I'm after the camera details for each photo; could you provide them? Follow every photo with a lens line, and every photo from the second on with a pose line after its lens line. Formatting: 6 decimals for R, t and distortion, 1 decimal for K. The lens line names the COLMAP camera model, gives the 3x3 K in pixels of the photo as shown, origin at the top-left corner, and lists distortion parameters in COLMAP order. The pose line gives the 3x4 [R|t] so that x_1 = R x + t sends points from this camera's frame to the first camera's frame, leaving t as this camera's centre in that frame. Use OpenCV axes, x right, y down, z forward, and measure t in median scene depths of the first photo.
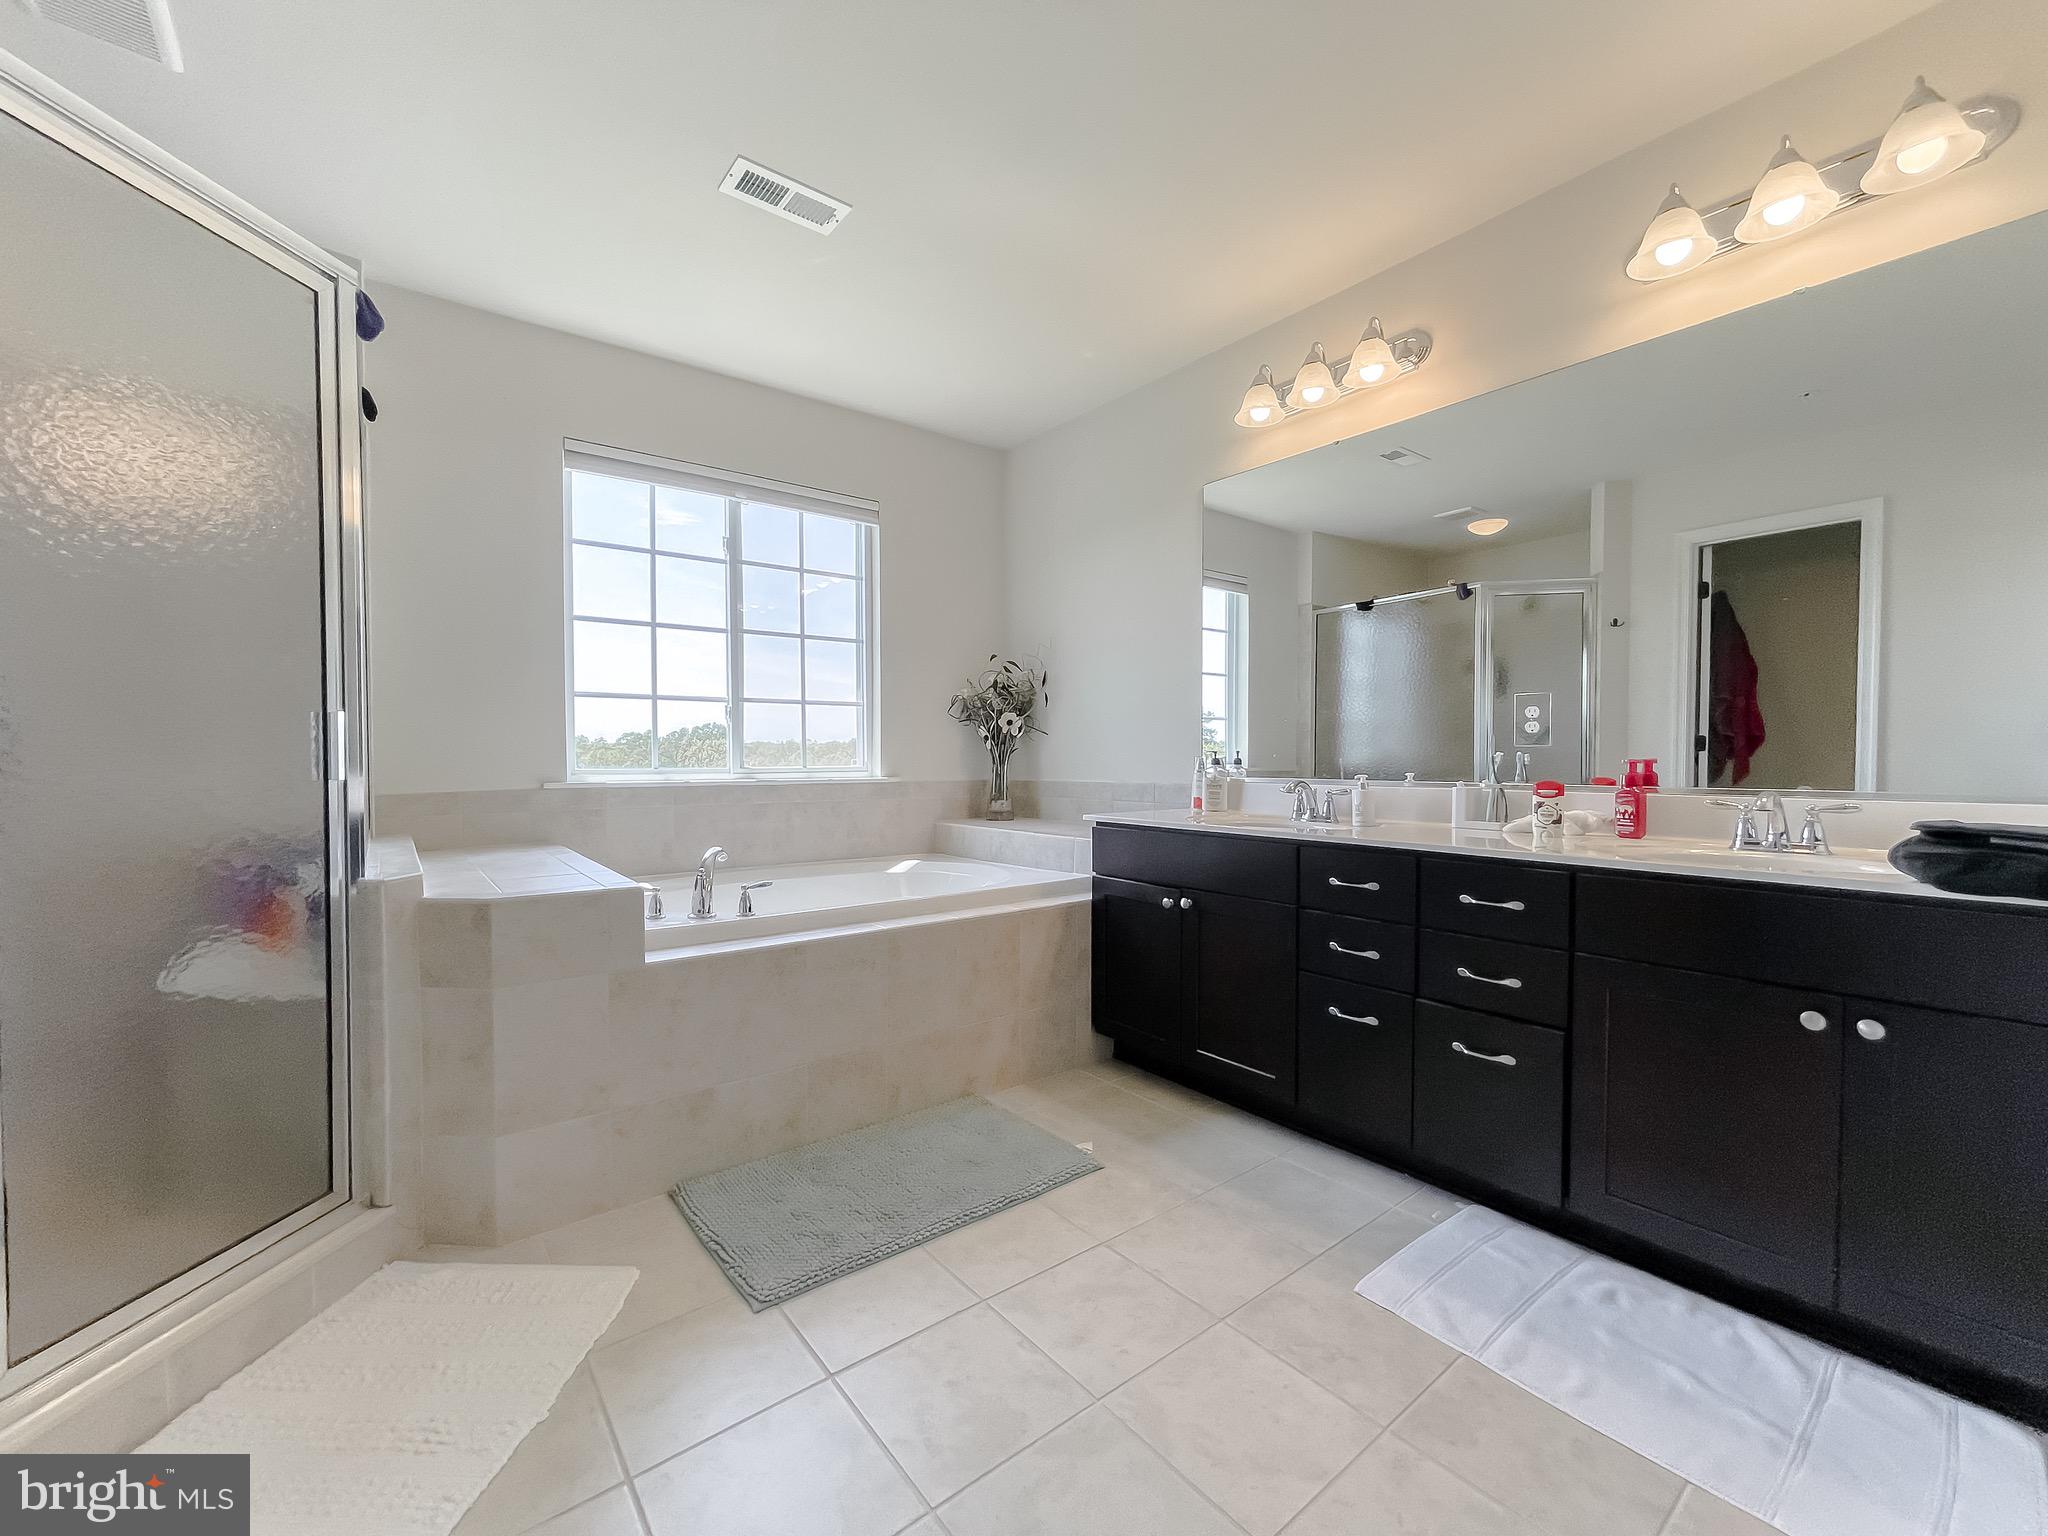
lens RADIAL K [[854.7, 0, 1025.8], [0, 854.7, 768.6], [0, 0, 1]] dist [-0.008579, -0.001195]
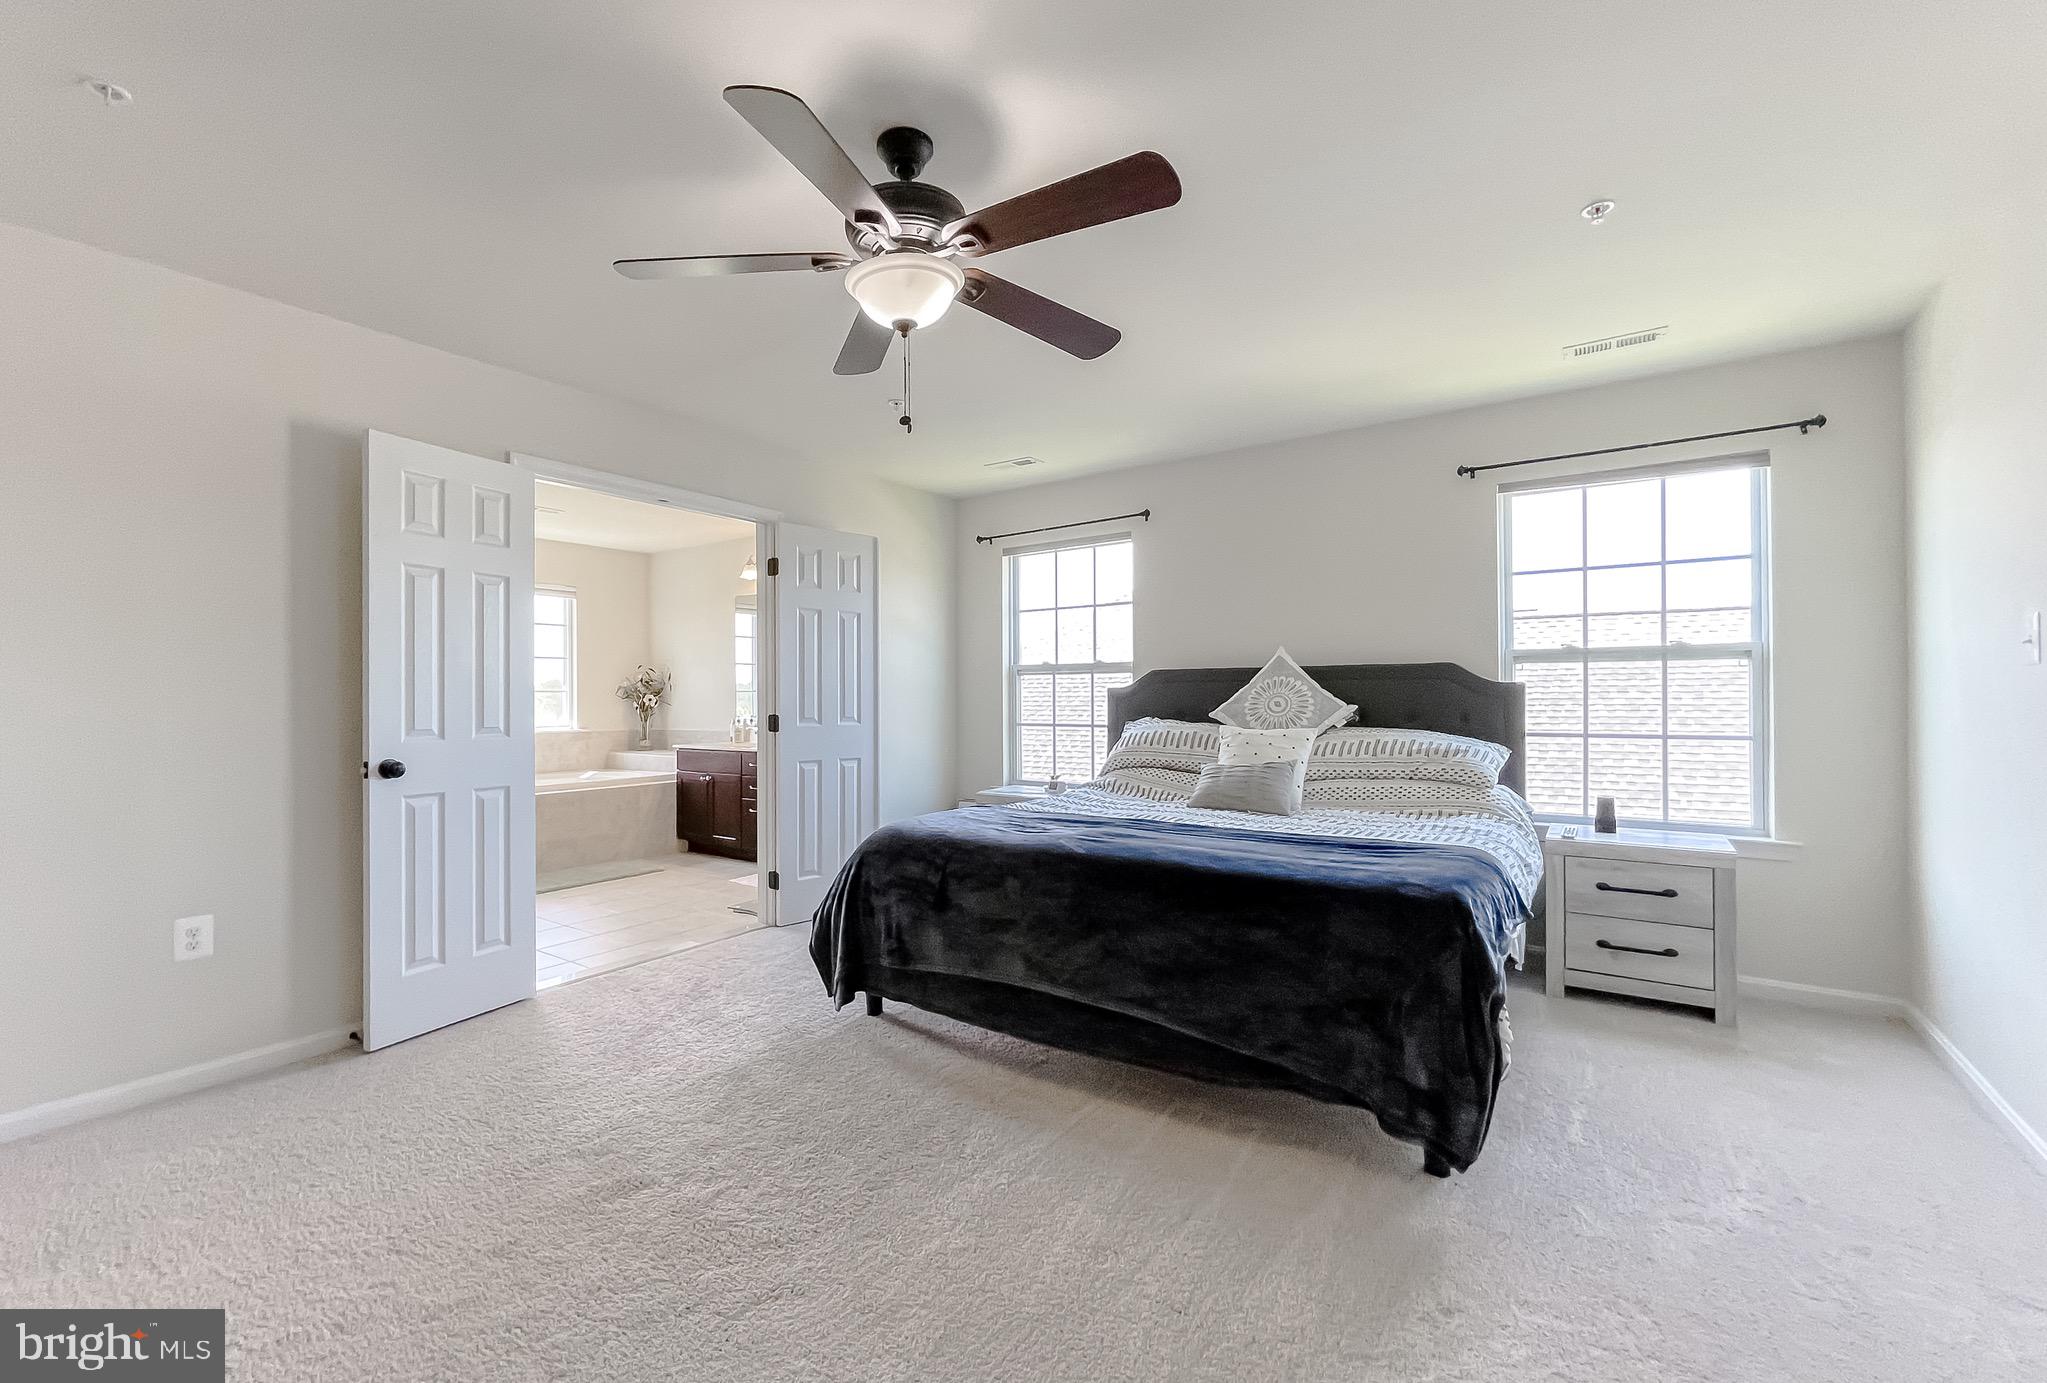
lens RADIAL K [[853.0, 0, 1022.4], [0, 853.0, 695.0], [0, 0, 1]] dist [0.002555, 0.000289]
pose [[0.951511, -0.005165, 0.307571, 0.215296], [0.010249, 0.999836, -0.014915, -0.031633], [-0.307444, 0.017344, 0.951408, -1.247800]]
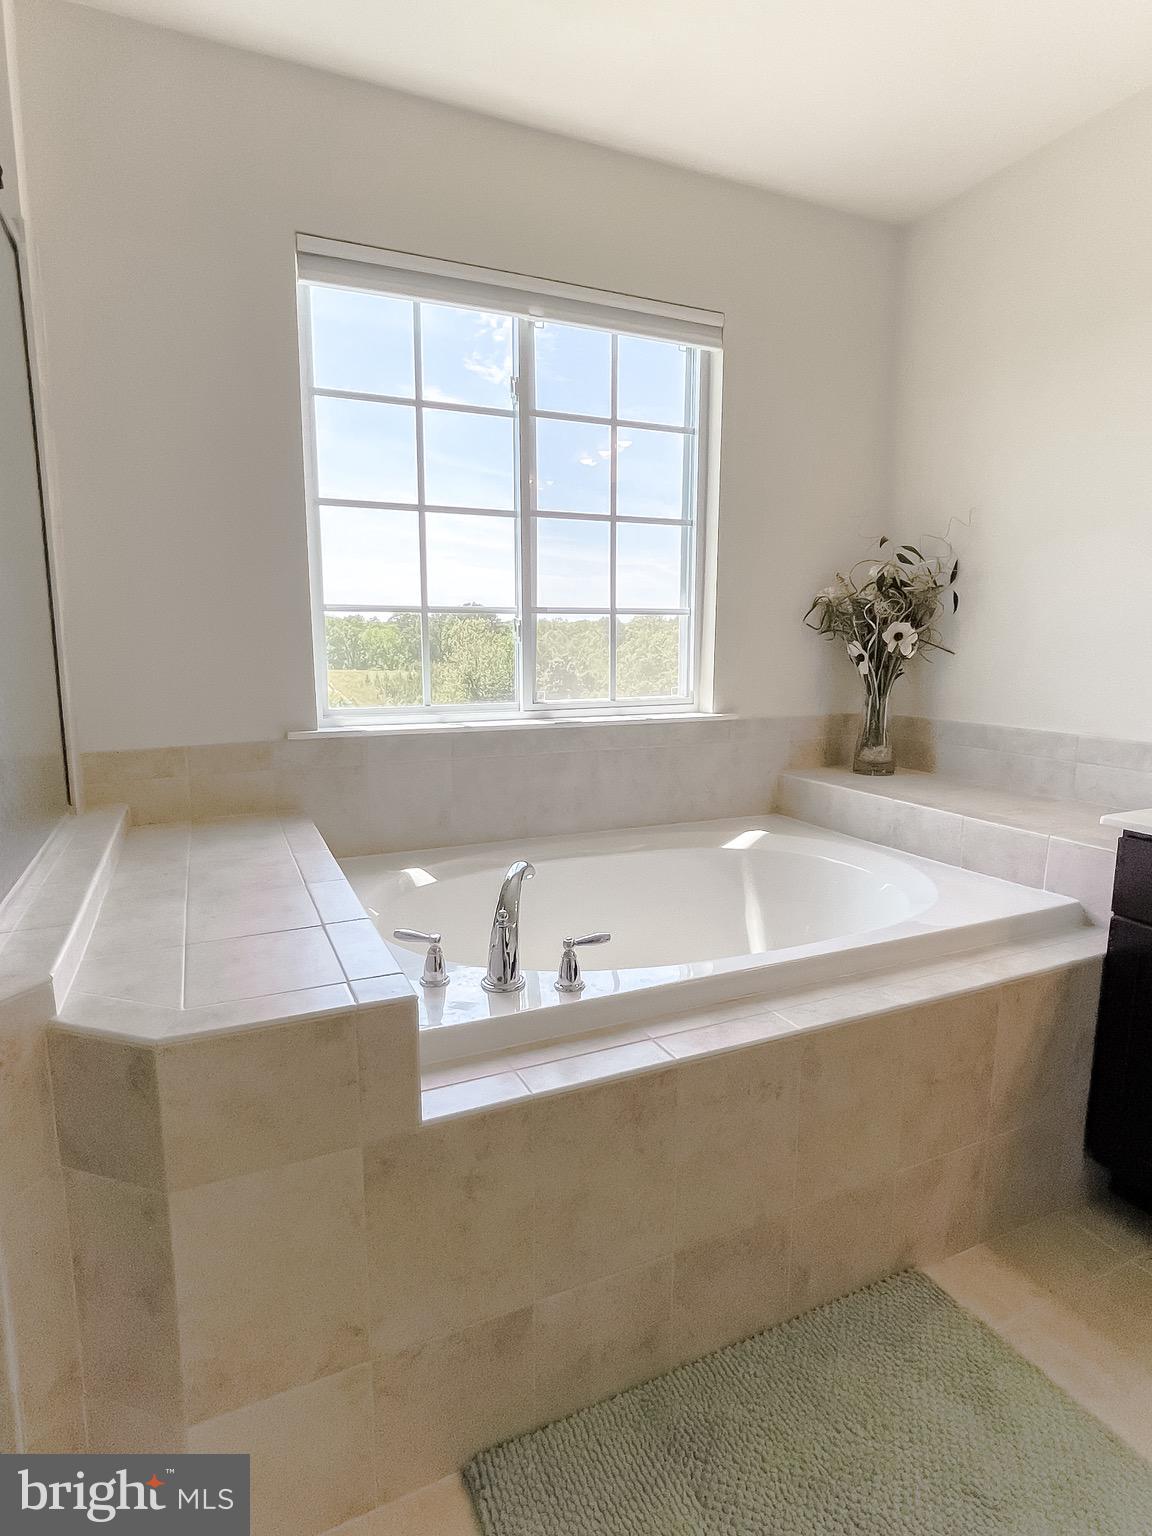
lens RADIAL K [[848.7, 0, 562.2], [0, 848.7, 769.3], [0, 0, 1]] dist [-0.002986, -0.000535]
pose [[0.969438, 0.040179, -0.242025, -0.128515], [-0.005938, 0.990053, 0.140573, -0.048083], [0.245266, -0.134840, 0.960033, 0.288553]]
